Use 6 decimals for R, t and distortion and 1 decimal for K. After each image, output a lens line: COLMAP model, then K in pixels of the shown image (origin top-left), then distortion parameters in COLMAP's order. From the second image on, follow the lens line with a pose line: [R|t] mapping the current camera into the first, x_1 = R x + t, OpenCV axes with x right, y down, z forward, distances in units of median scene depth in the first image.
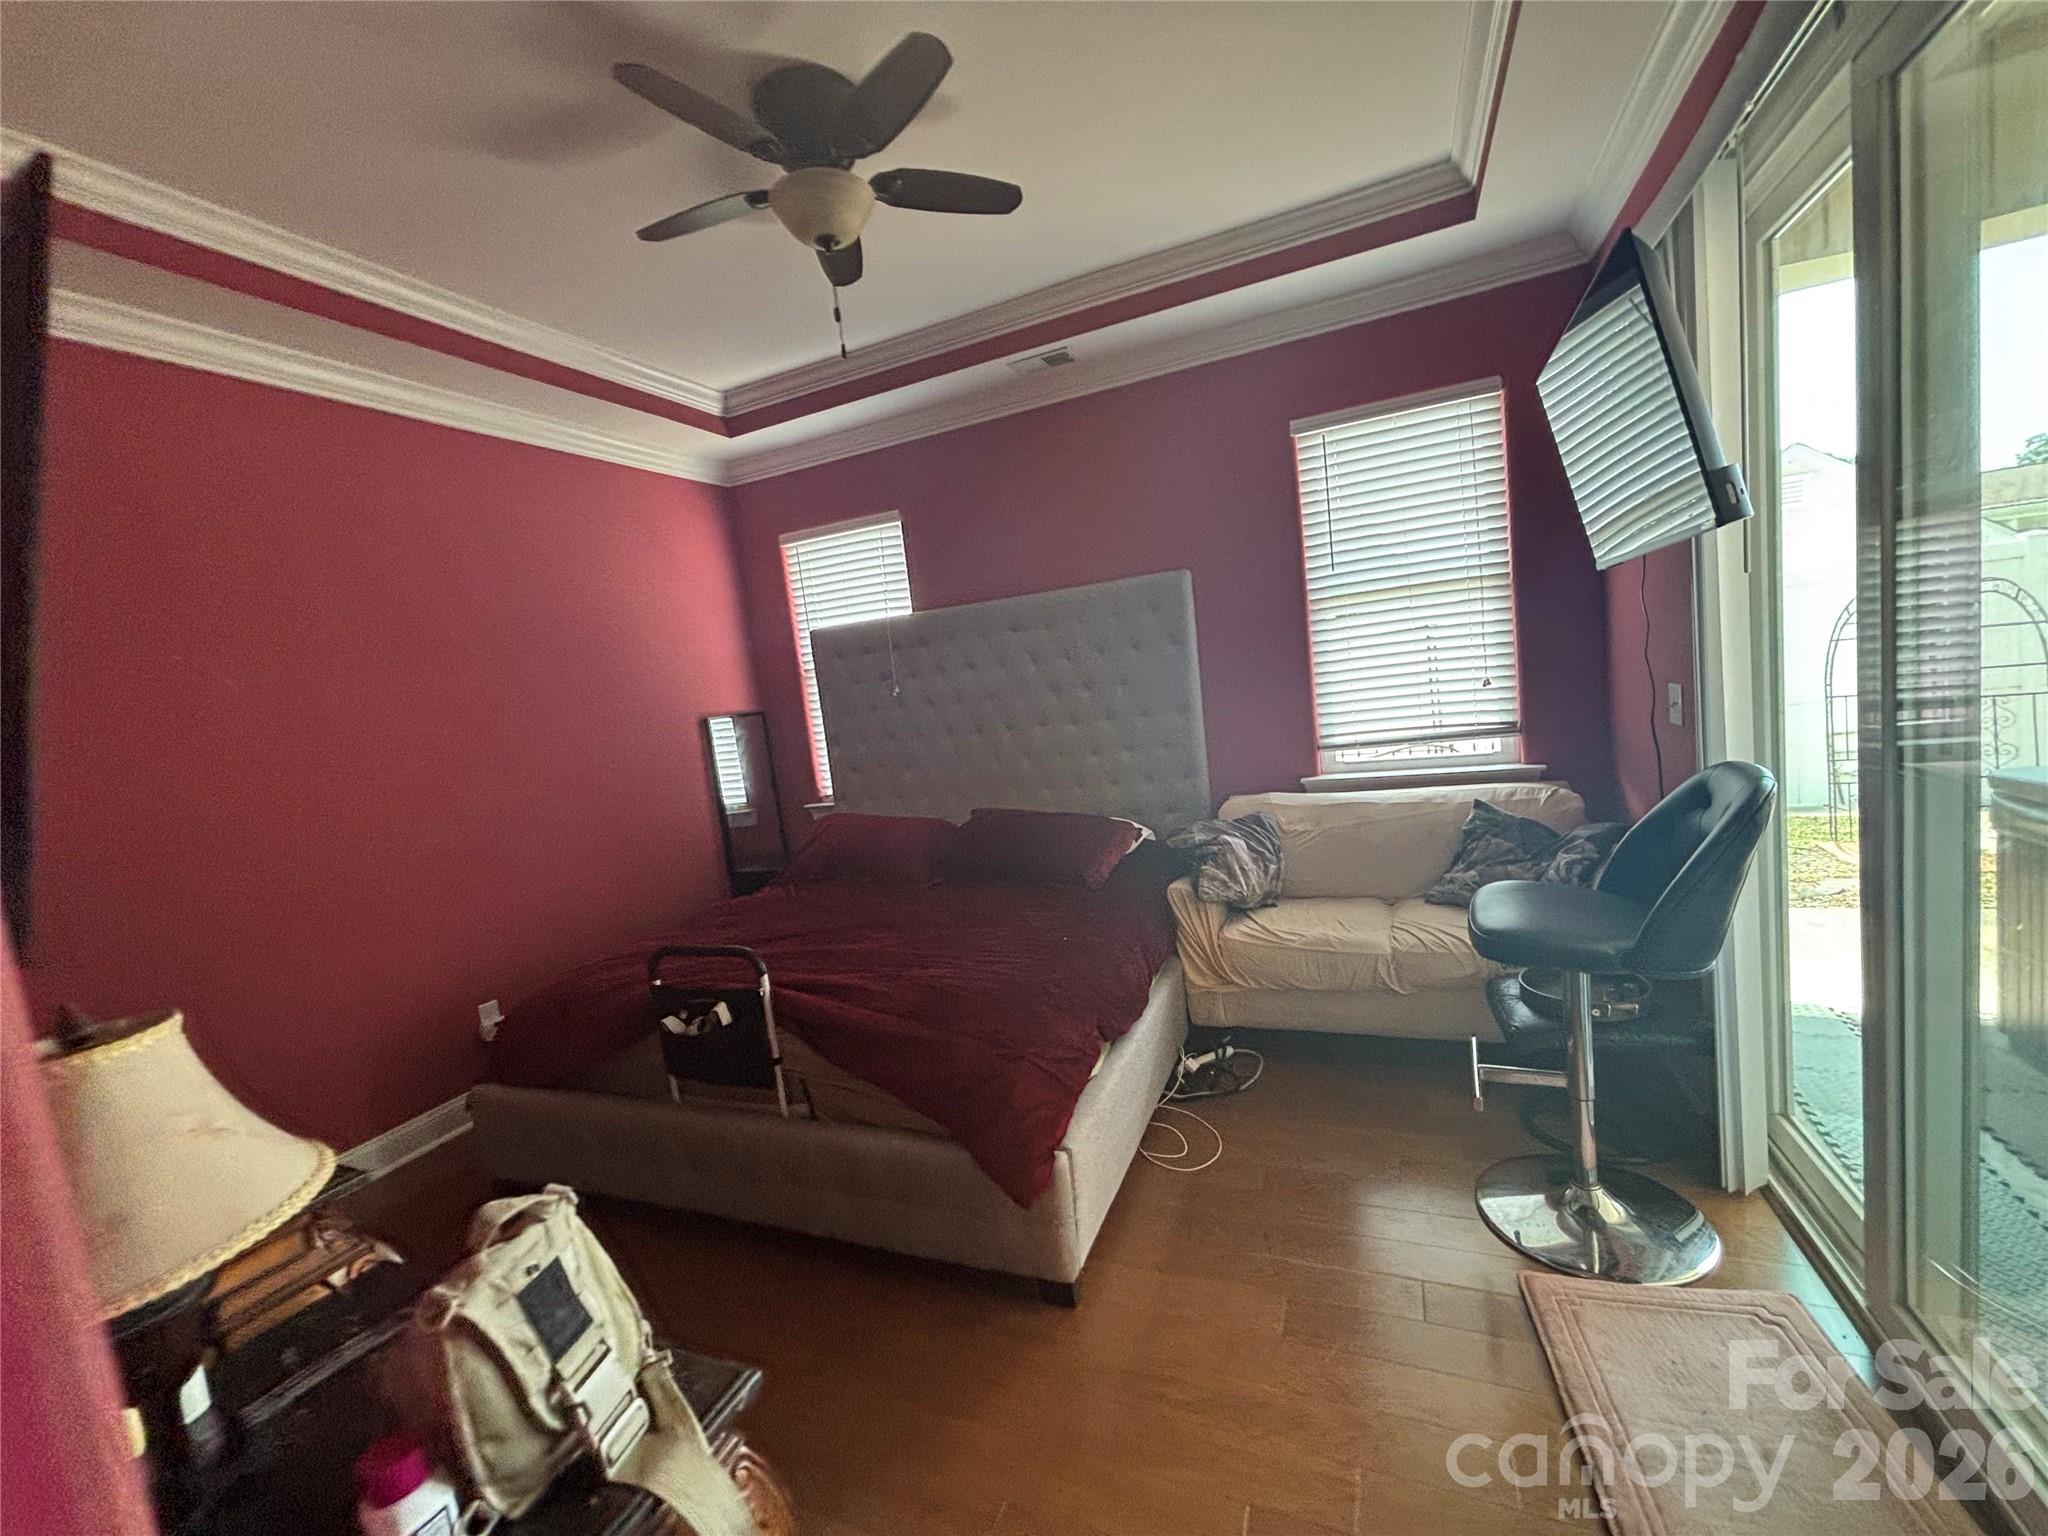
lens RADIAL K [[824.6, 0, 1021.4], [0, 824.6, 769.5], [0, 0, 1]] dist [-0.000643, 0.000723]
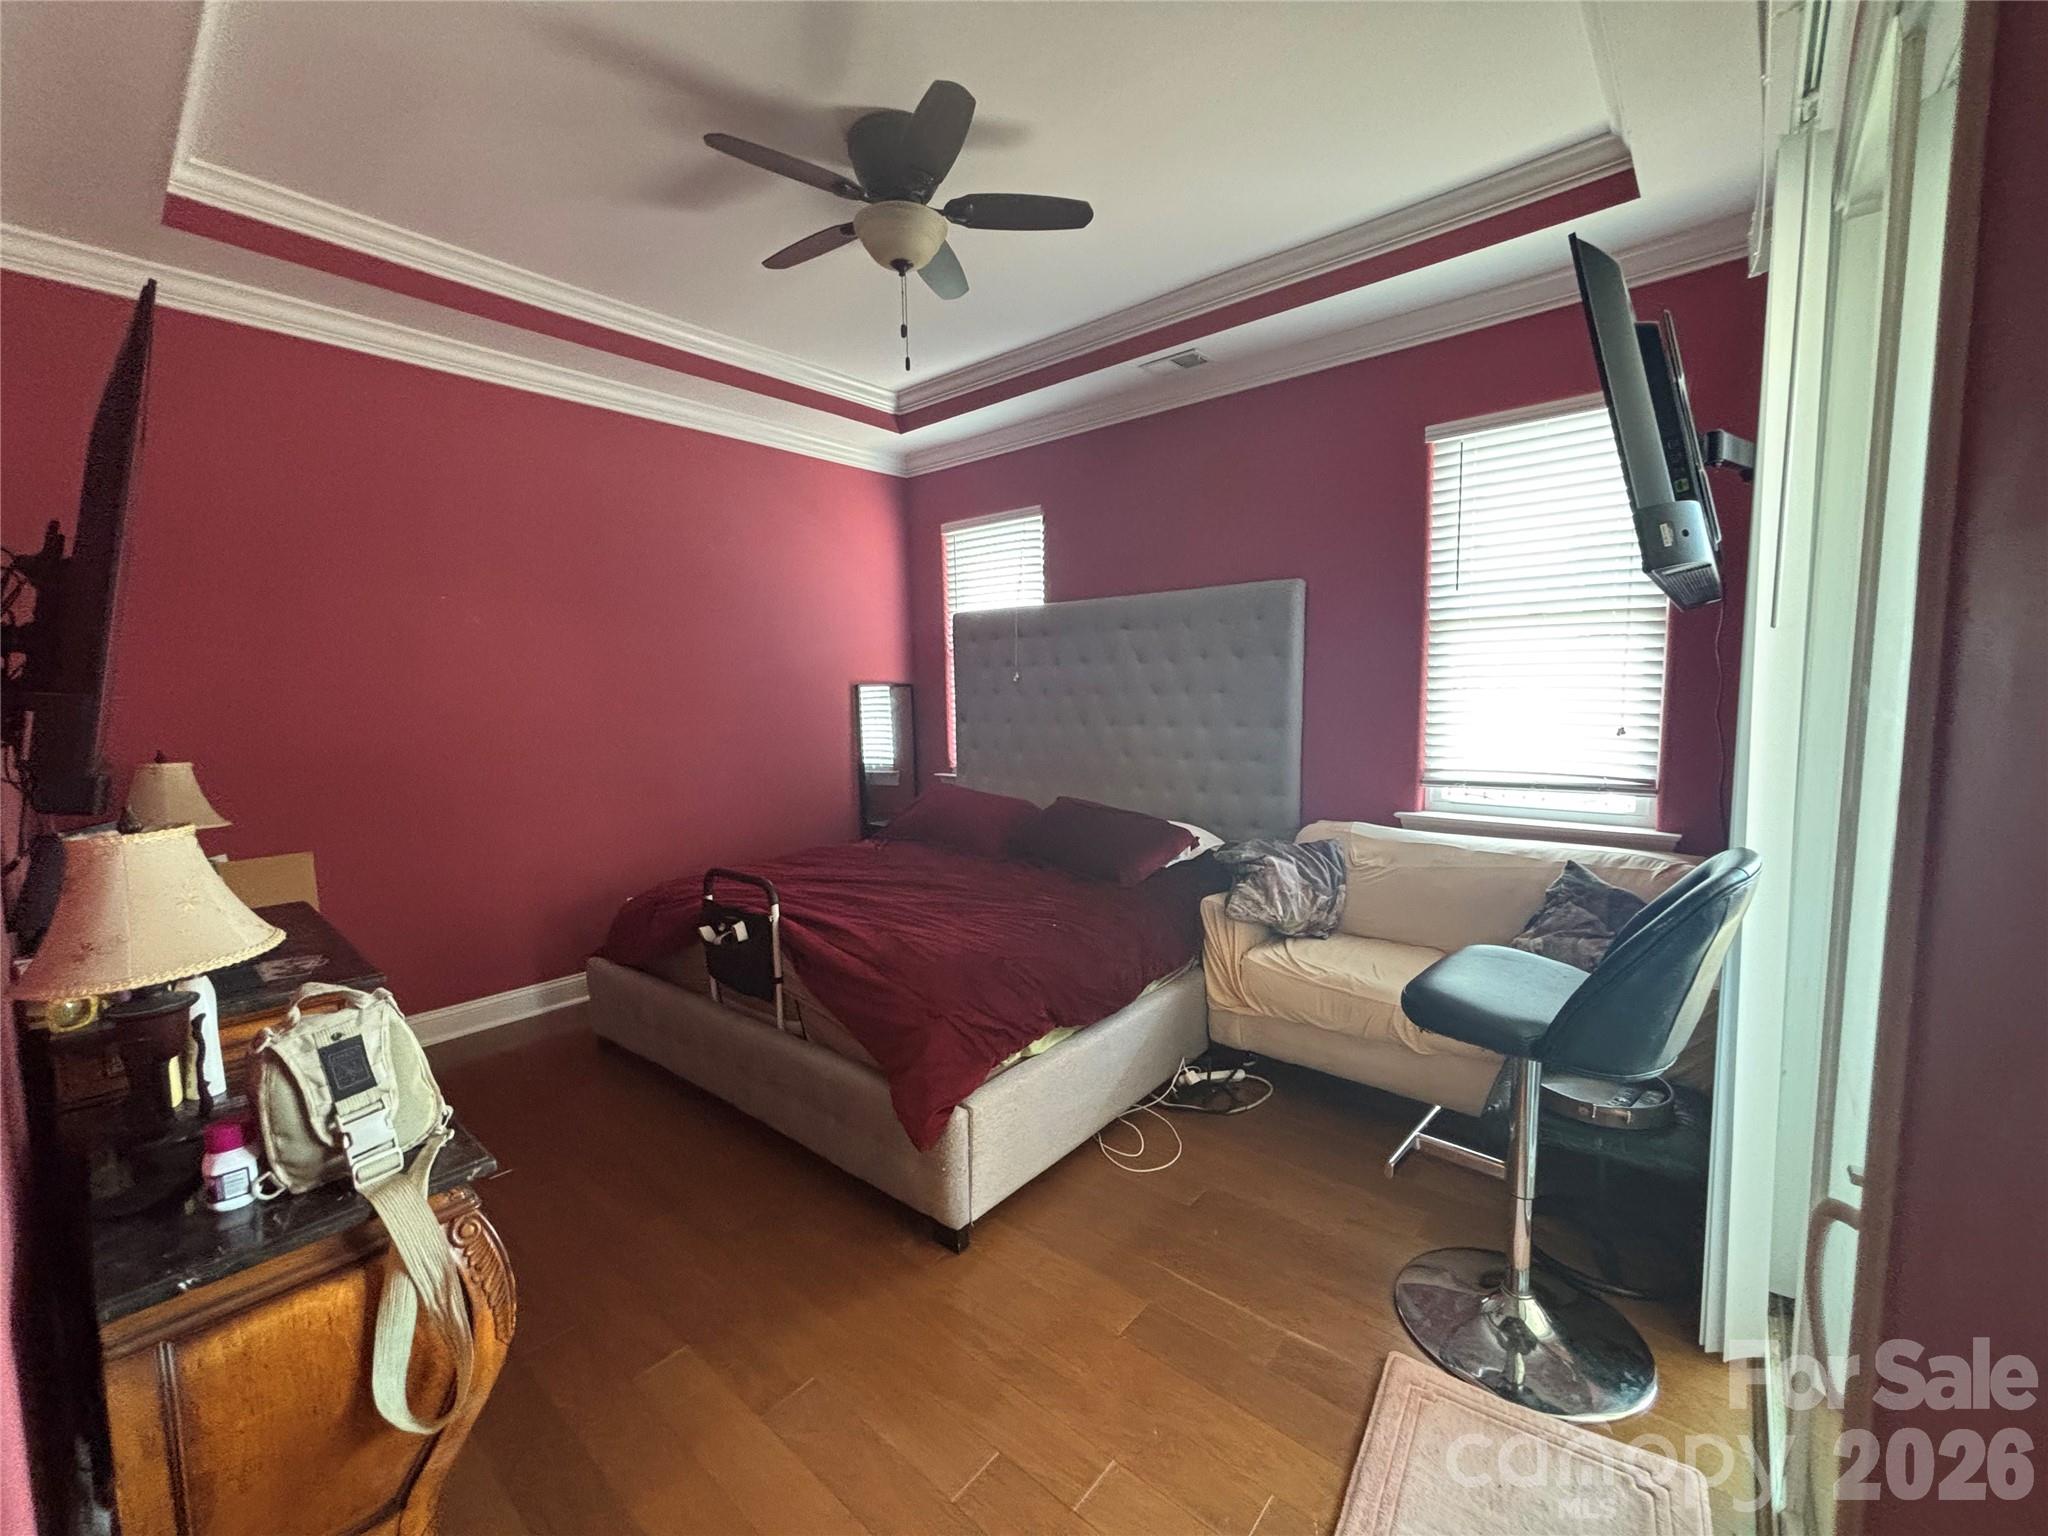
lens RADIAL K [[824.6, 0, 1022.0], [0, 824.6, 771.4], [0, 0, 1]] dist [-0.000643, 0.000723]
pose [[0.950857, 0.129007, -0.281474, 0.234402], [-0.125005, 0.991633, 0.032207, -0.013893], [0.283274, 0.004562, 0.959028, -0.013608]]
